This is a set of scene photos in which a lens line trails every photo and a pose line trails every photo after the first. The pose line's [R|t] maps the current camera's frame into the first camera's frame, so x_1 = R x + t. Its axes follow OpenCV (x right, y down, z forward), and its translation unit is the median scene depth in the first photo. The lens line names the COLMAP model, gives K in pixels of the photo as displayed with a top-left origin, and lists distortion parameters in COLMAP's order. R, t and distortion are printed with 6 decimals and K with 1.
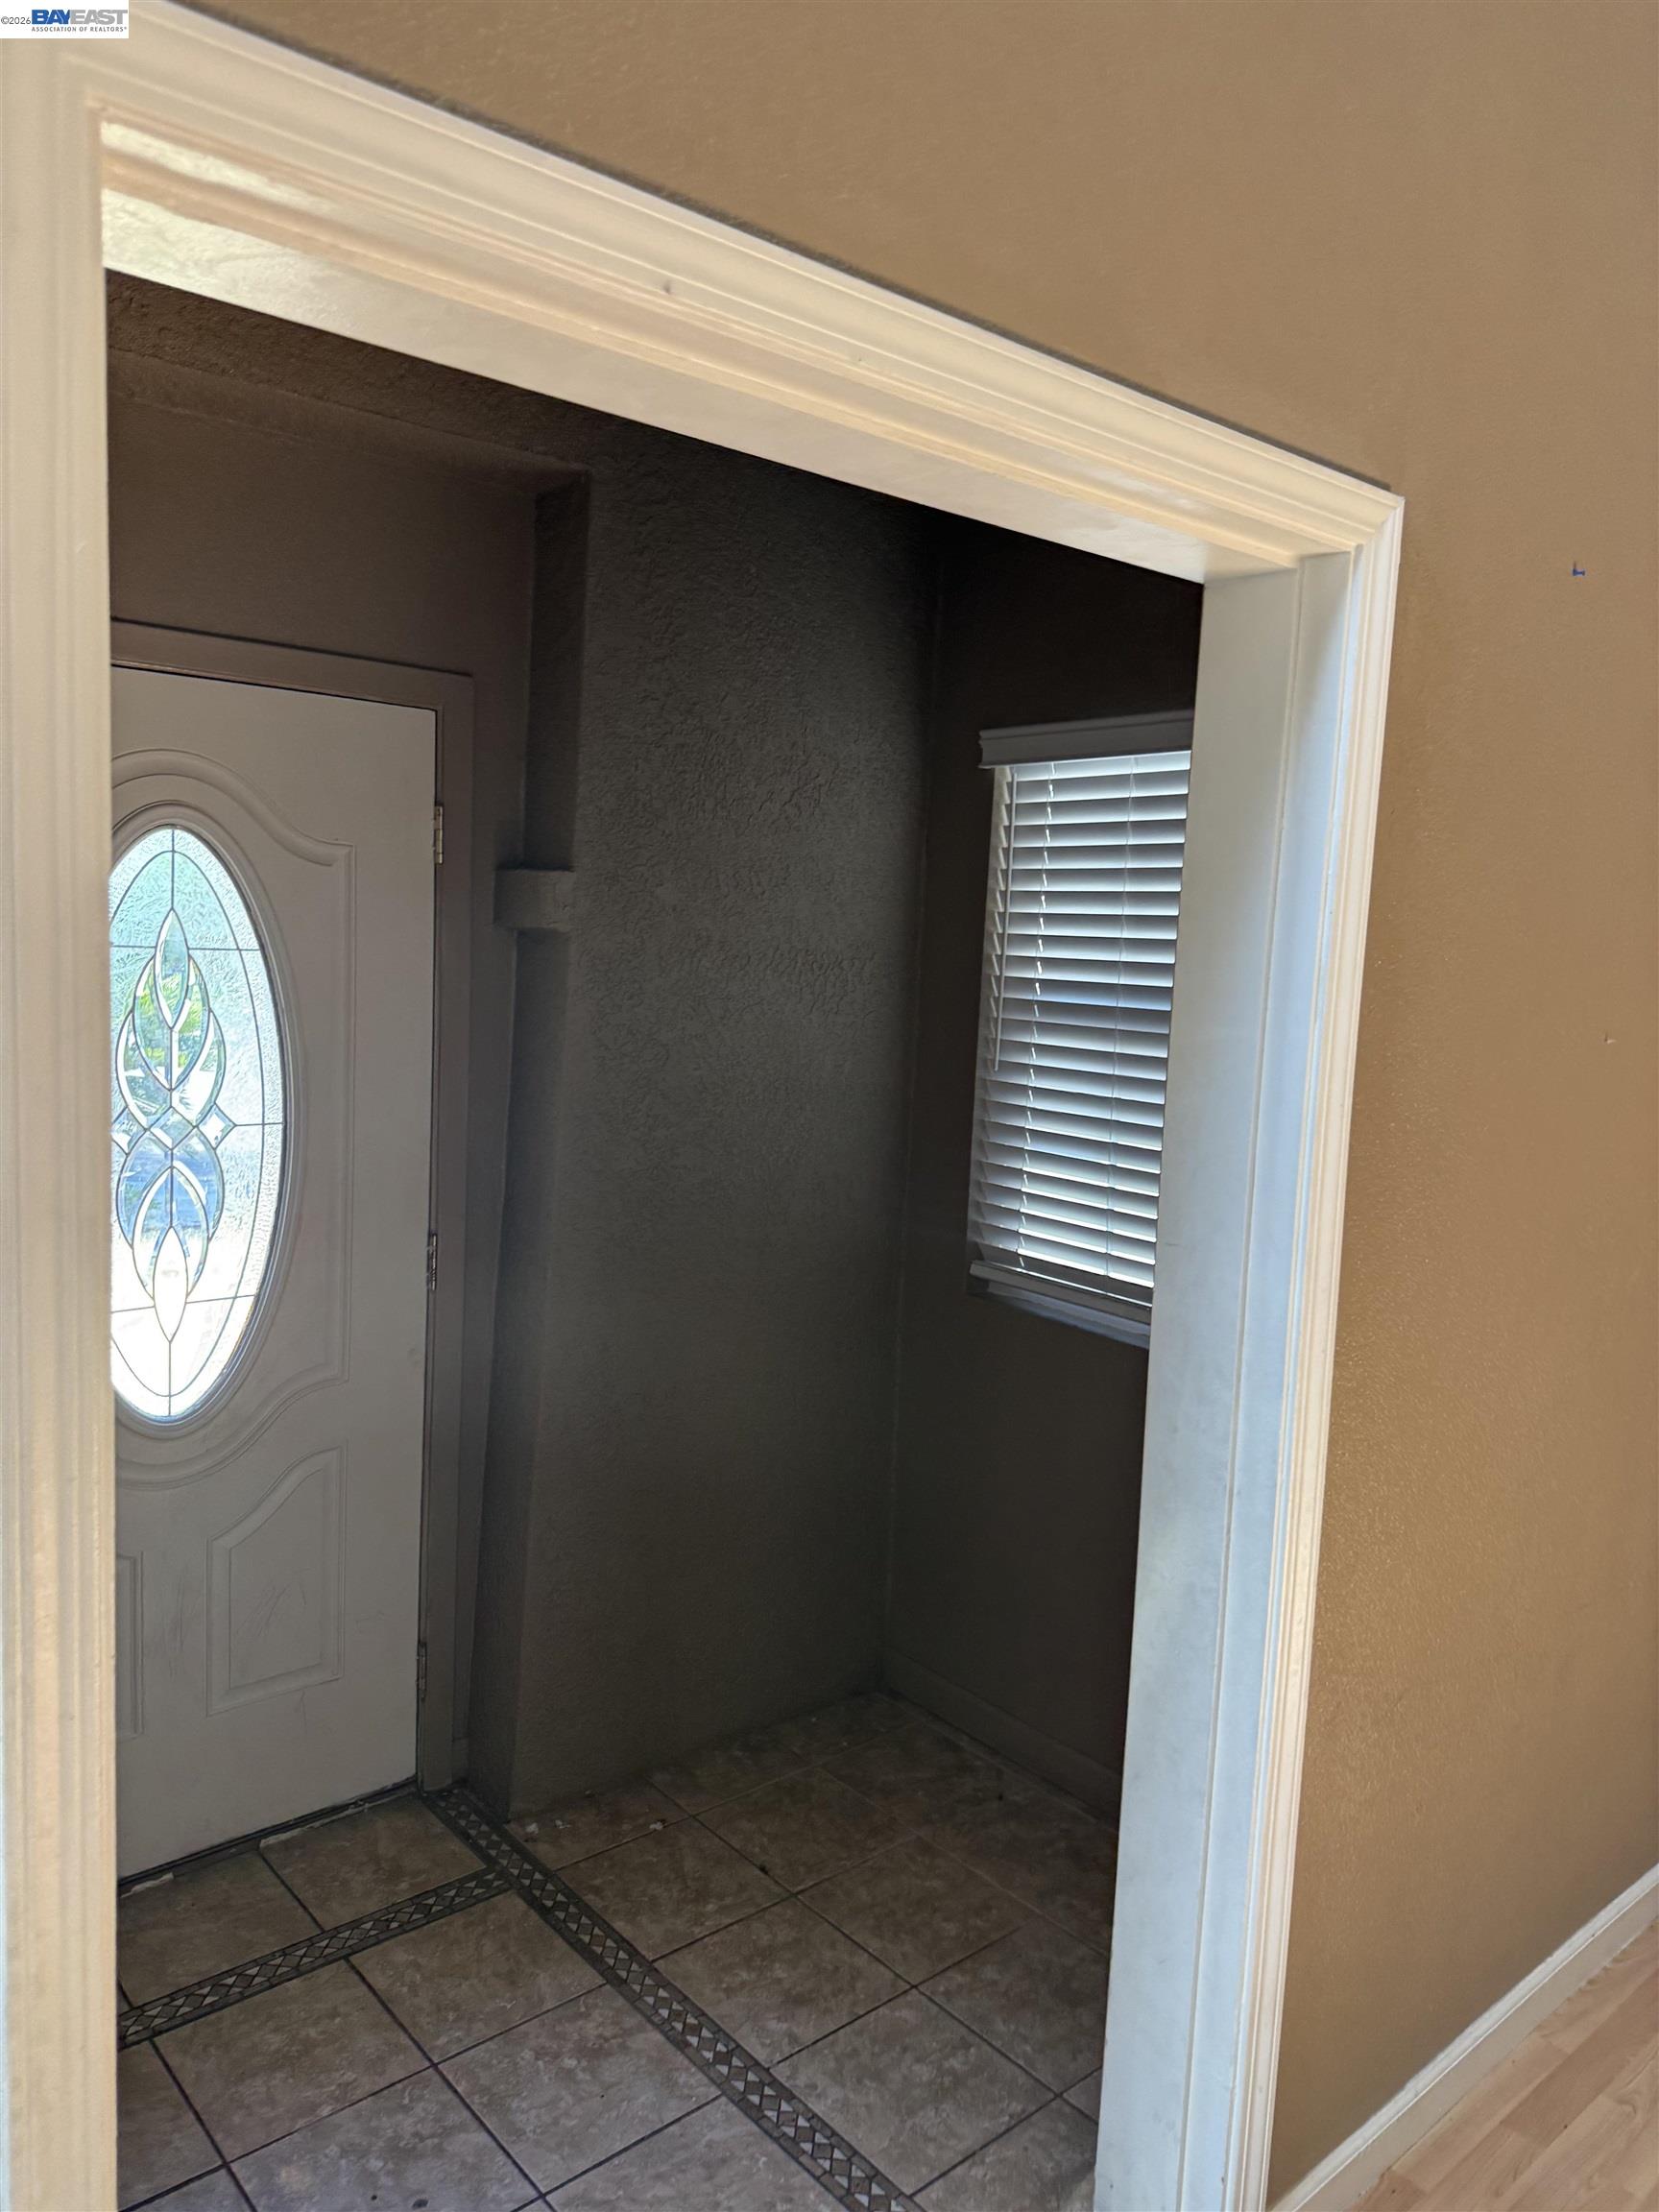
lens RADIAL K [[1576.9, 0, 827.0], [0, 1576.9, 1095.9], [0, 0, 1]] dist [-0.000188, -0.002255]
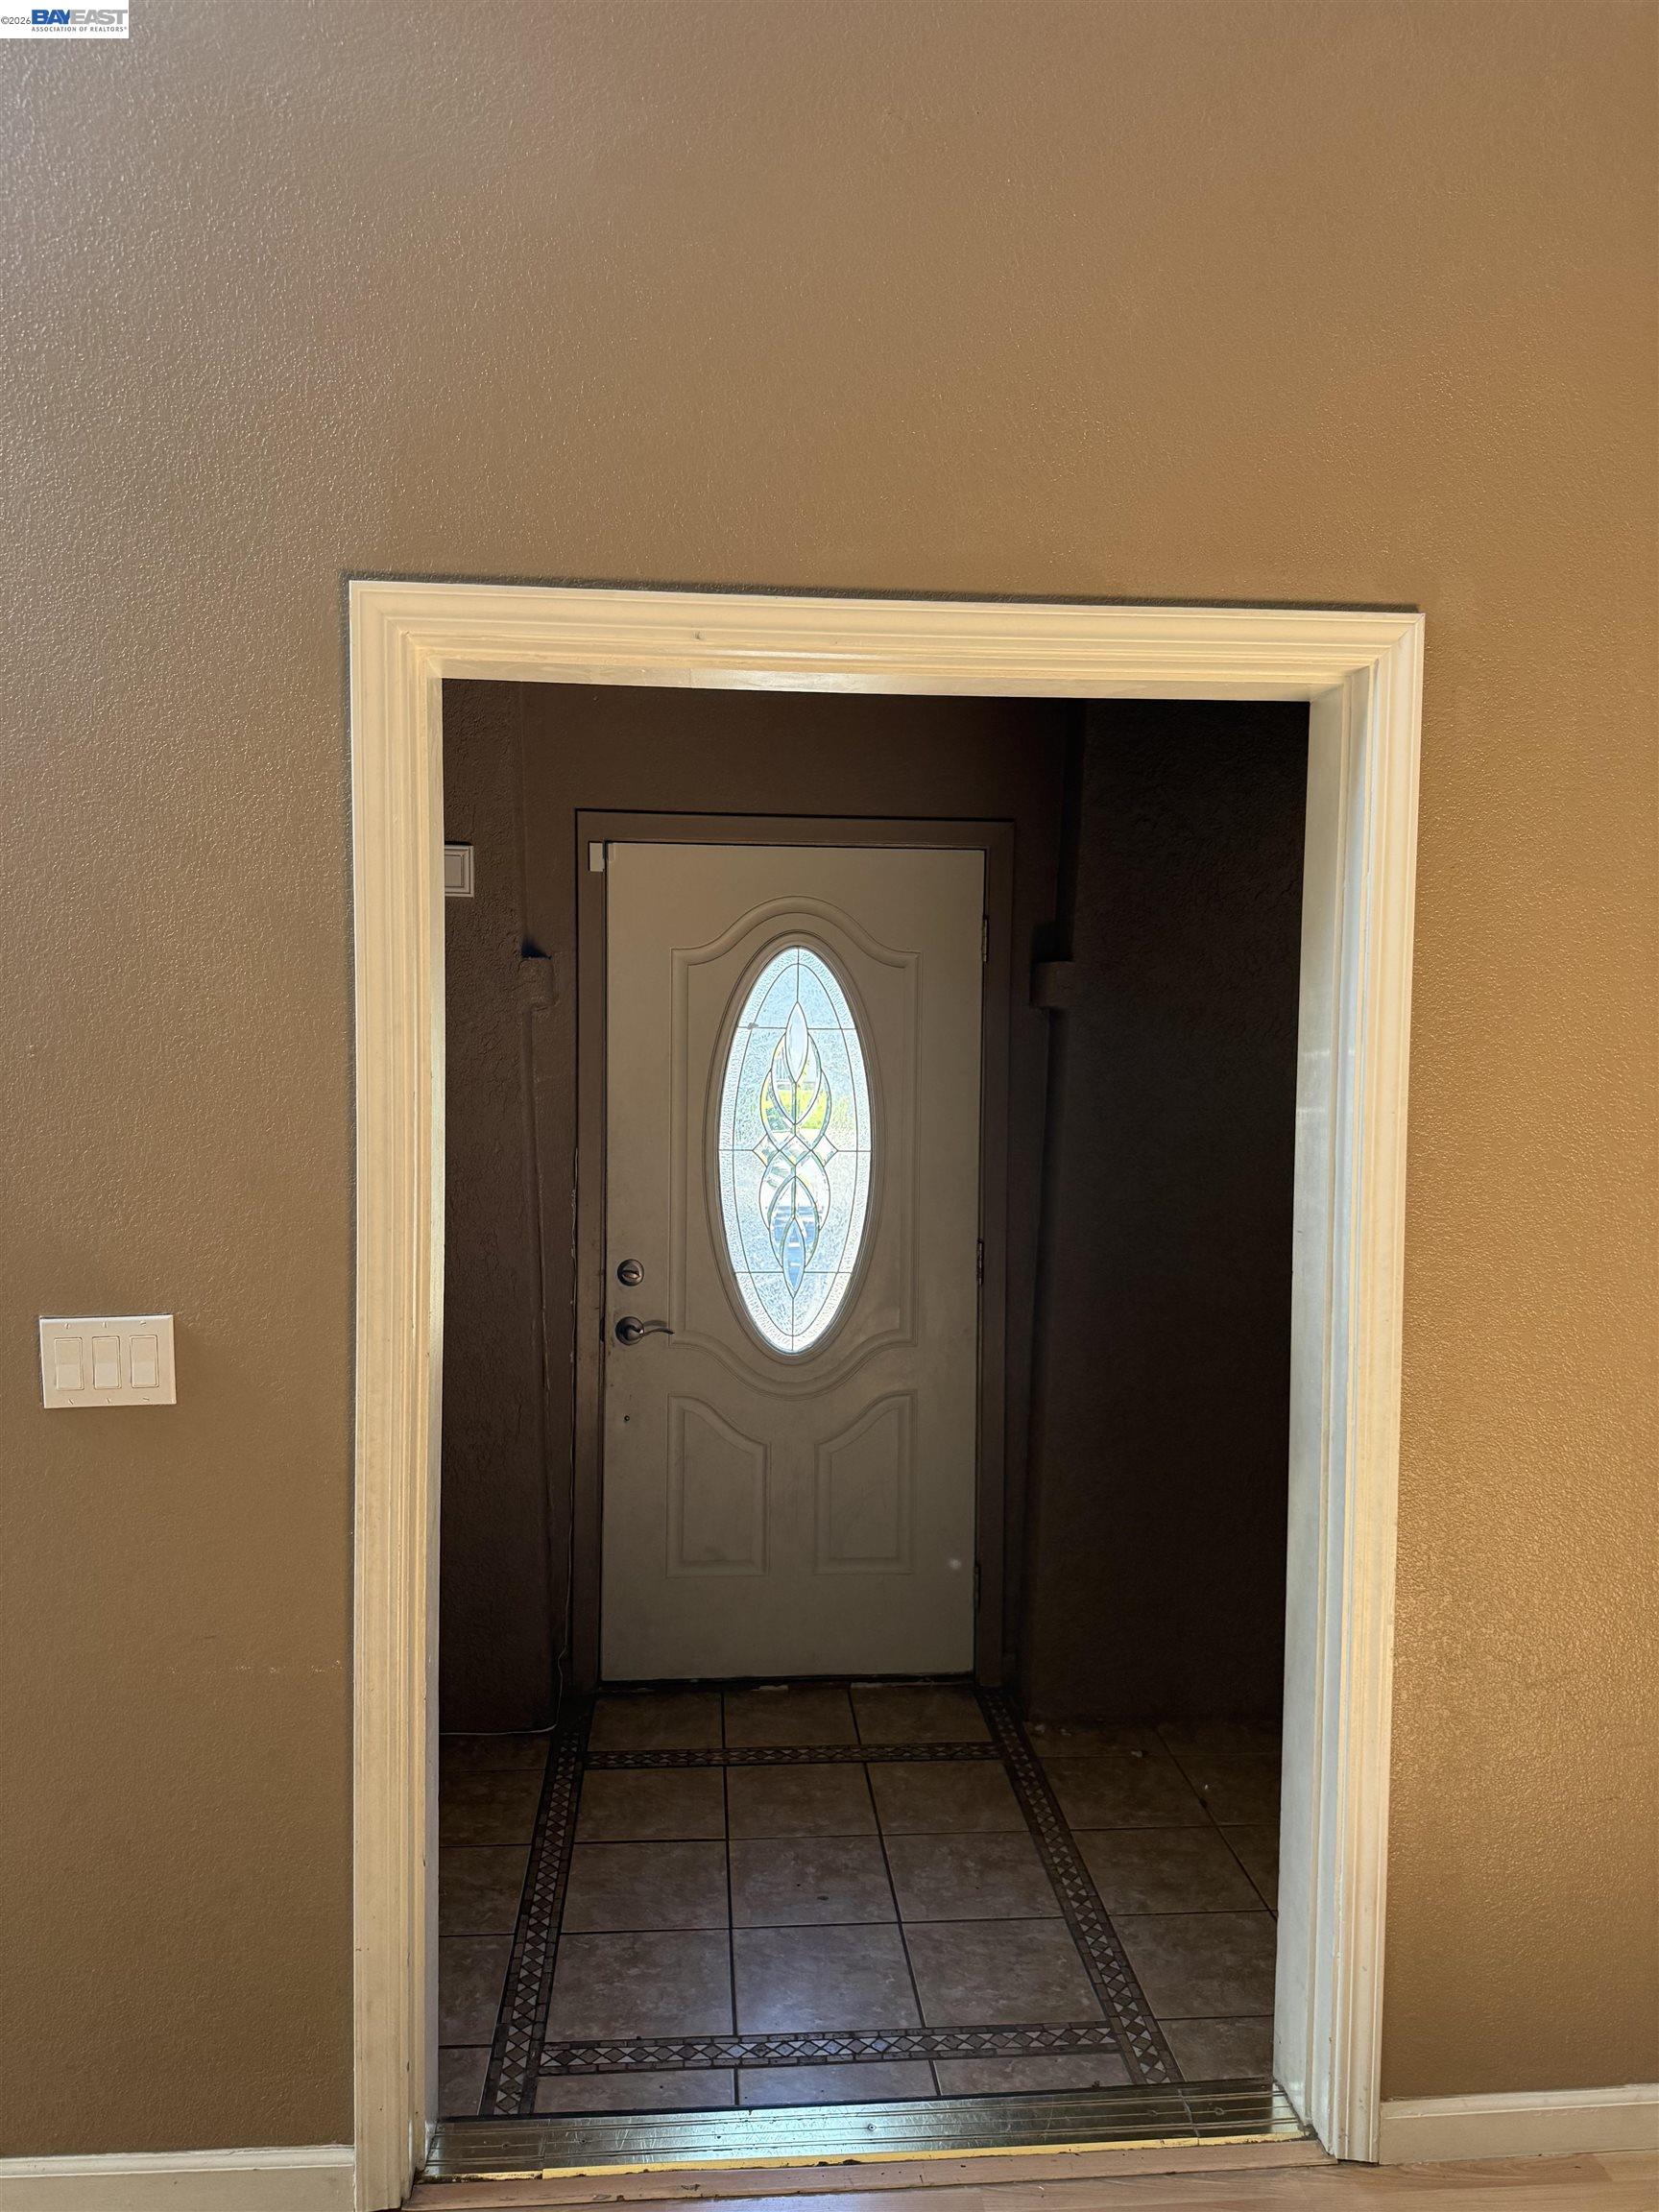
lens RADIAL K [[1560.3, 0, 838.0], [0, 1560.3, 1109.0], [0, 0, 1]] dist [0.154808, -0.215305]
pose [[0.812902, 0.002624, -0.582394, 0.457338], [-0.042728, 0.997564, -0.055144, 0.059678], [0.580831, 0.069711, 0.811034, -0.159116]]
